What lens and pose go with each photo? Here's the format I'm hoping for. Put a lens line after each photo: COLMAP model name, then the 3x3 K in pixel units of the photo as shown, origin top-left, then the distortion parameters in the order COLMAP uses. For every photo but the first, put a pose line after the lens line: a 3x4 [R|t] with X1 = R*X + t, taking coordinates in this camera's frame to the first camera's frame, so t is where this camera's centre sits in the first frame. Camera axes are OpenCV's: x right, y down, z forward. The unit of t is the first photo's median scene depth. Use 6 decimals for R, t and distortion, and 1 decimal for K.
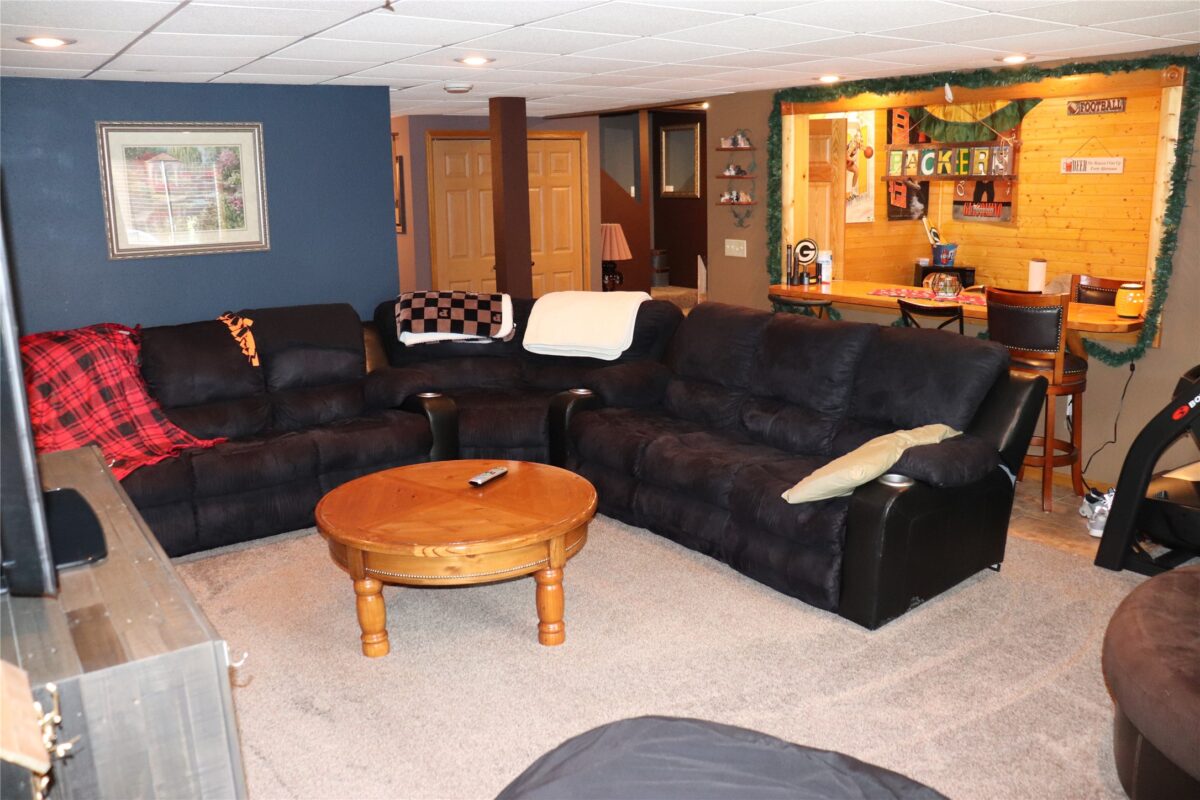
lens RADIAL K [[985.6, 0, 598.4], [0, 985.6, 404.6], [0, 0, 1]] dist [-0.172333, 0.156138]
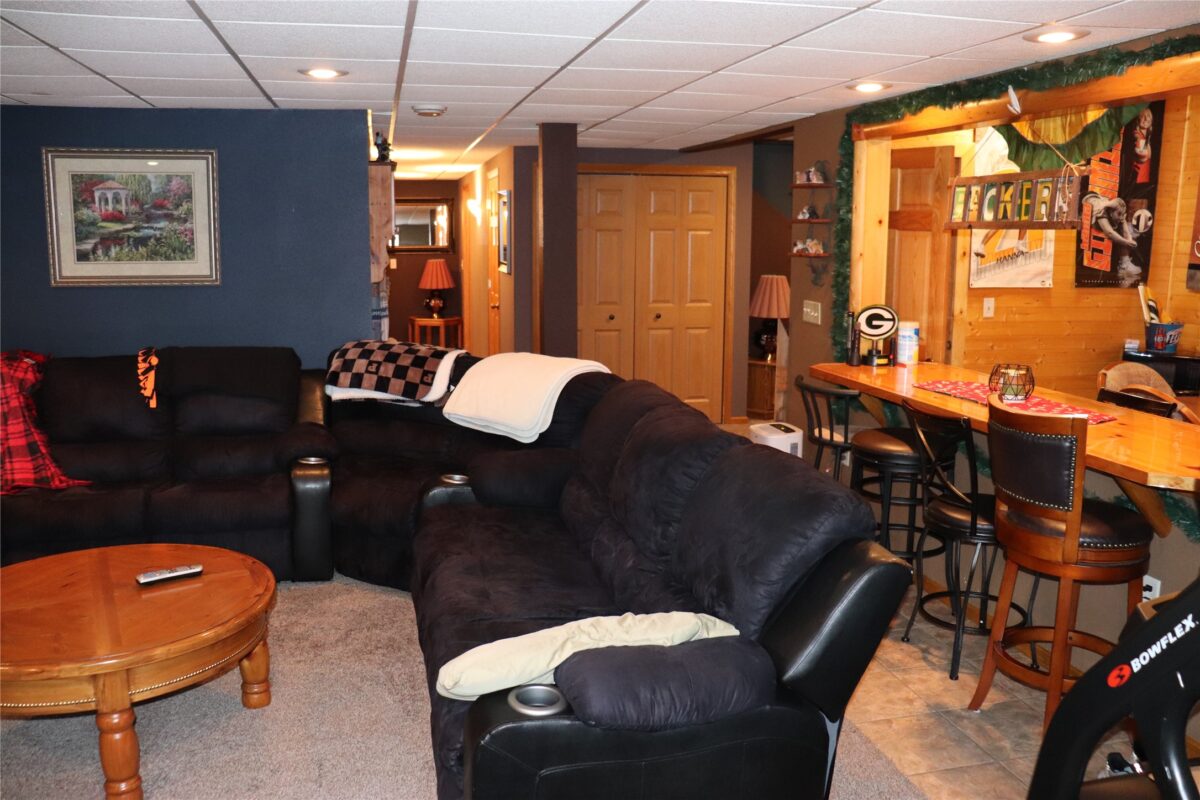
lens RADIAL K [[985.6, 0, 595.2], [0, 985.6, 399.5], [0, 0, 1]] dist [-0.172333, 0.156138]
pose [[0.922369, 0.091372, -0.375349, 0.353438], [-0.109527, 0.993610, -0.027271, -0.063368], [0.370459, 0.066265, 0.926482, 0.272709]]
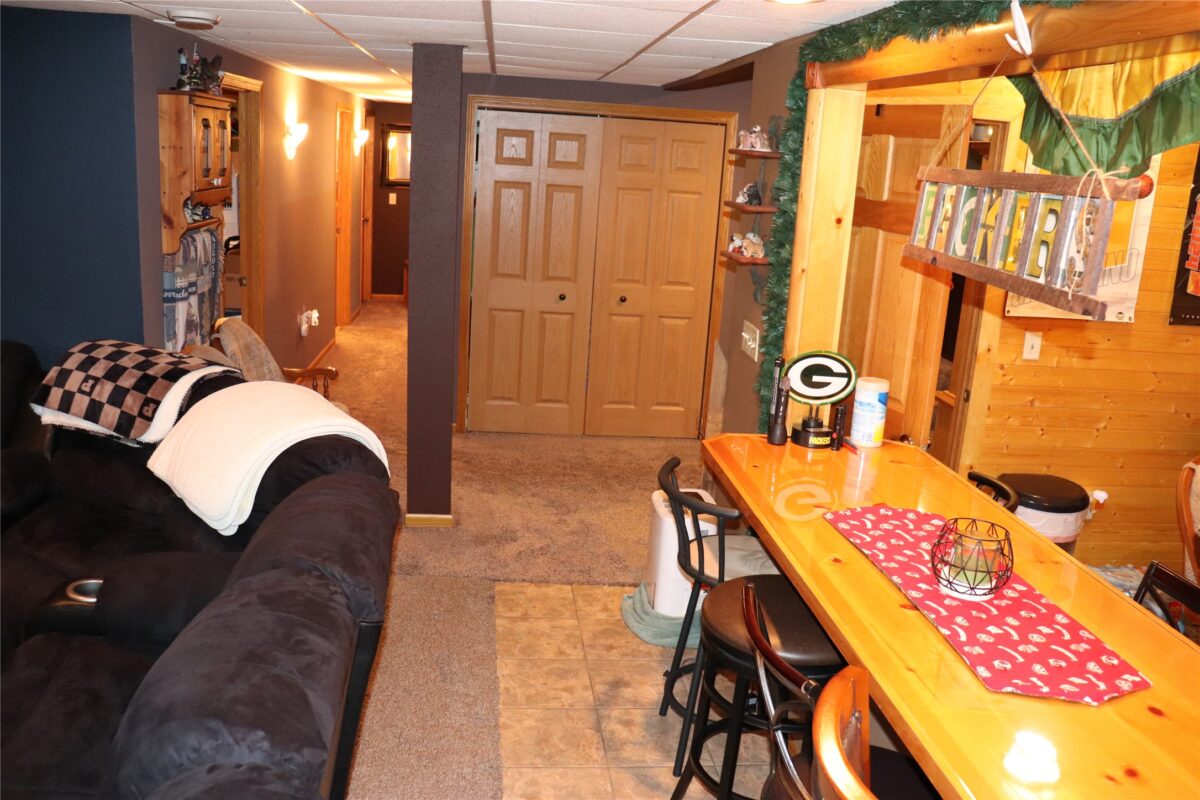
lens RADIAL K [[985.6, 0, 597.9], [0, 985.6, 399.0], [0, 0, 1]] dist [-0.172333, 0.156138]
pose [[0.865574, 0.195114, -0.461208, 0.404505], [-0.188731, 0.980166, 0.060458, -0.183318], [0.463857, 0.034713, 0.885230, 0.618820]]
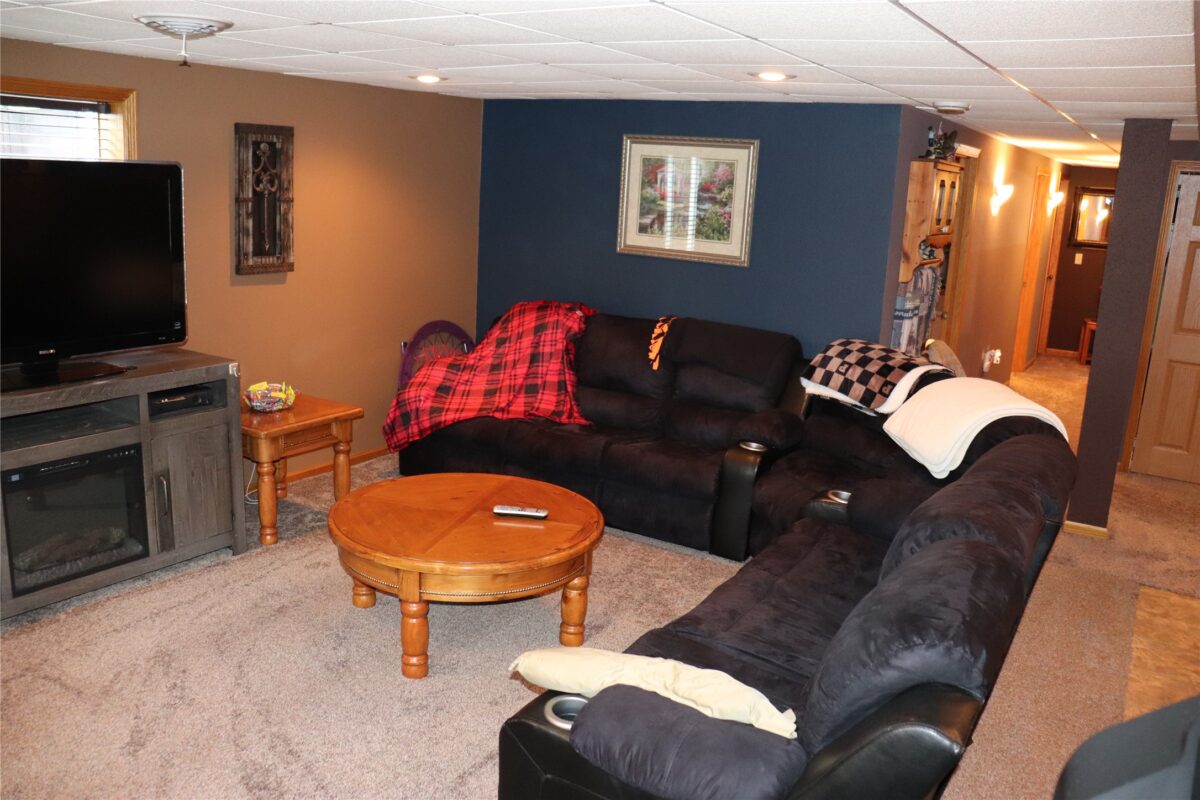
lens RADIAL K [[985.6, 0, 595.6], [0, 985.6, 403.2], [0, 0, 1]] dist [-0.172333, 0.156138]
pose [[0.379067, 0.249982, -0.890964, 0.533277], [-0.259920, 0.952822, 0.156752, -0.142355], [0.888116, 0.172160, 0.426159, 0.447891]]
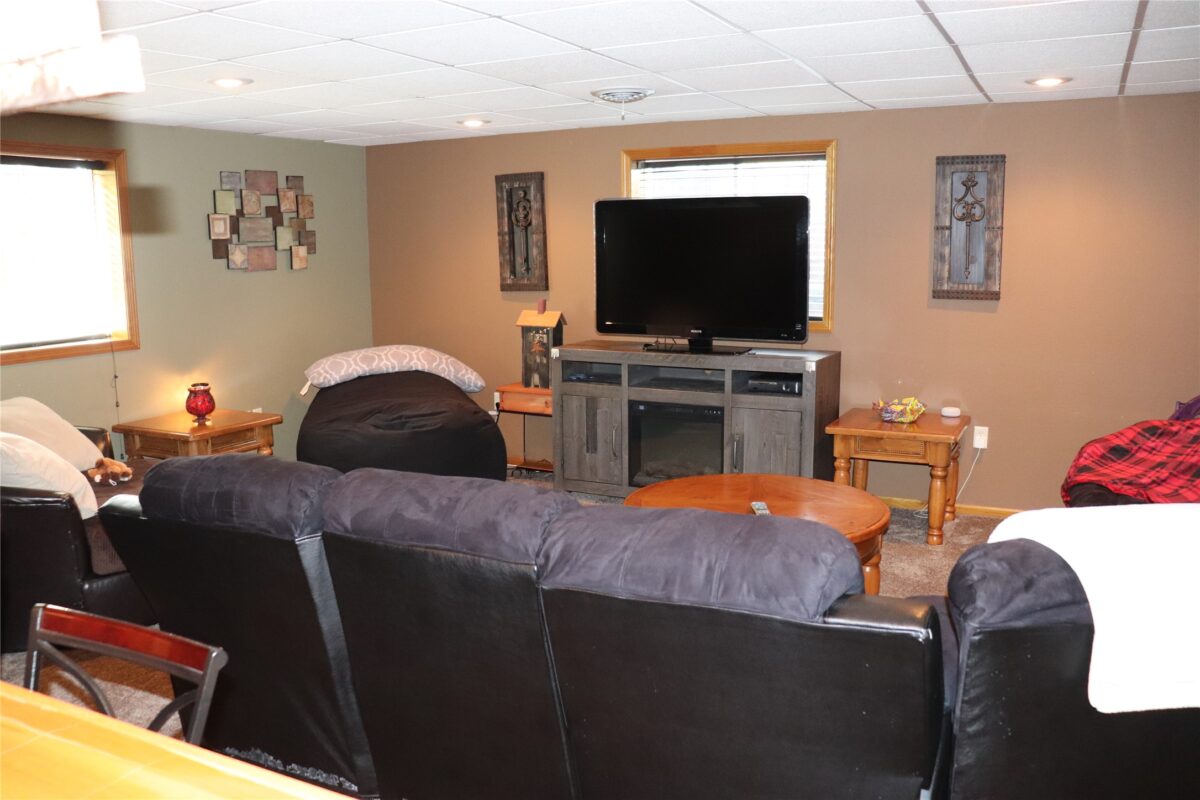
lens RADIAL K [[985.6, 0, 594.8], [0, 985.6, 401.7], [0, 0, 1]] dist [-0.172333, 0.156138]
pose [[-0.888099, 0.107952, -0.446796, 0.315446], [-0.067656, 0.930743, 0.359361, -0.255527], [0.454646, 0.349377, -0.819288, 1.183879]]
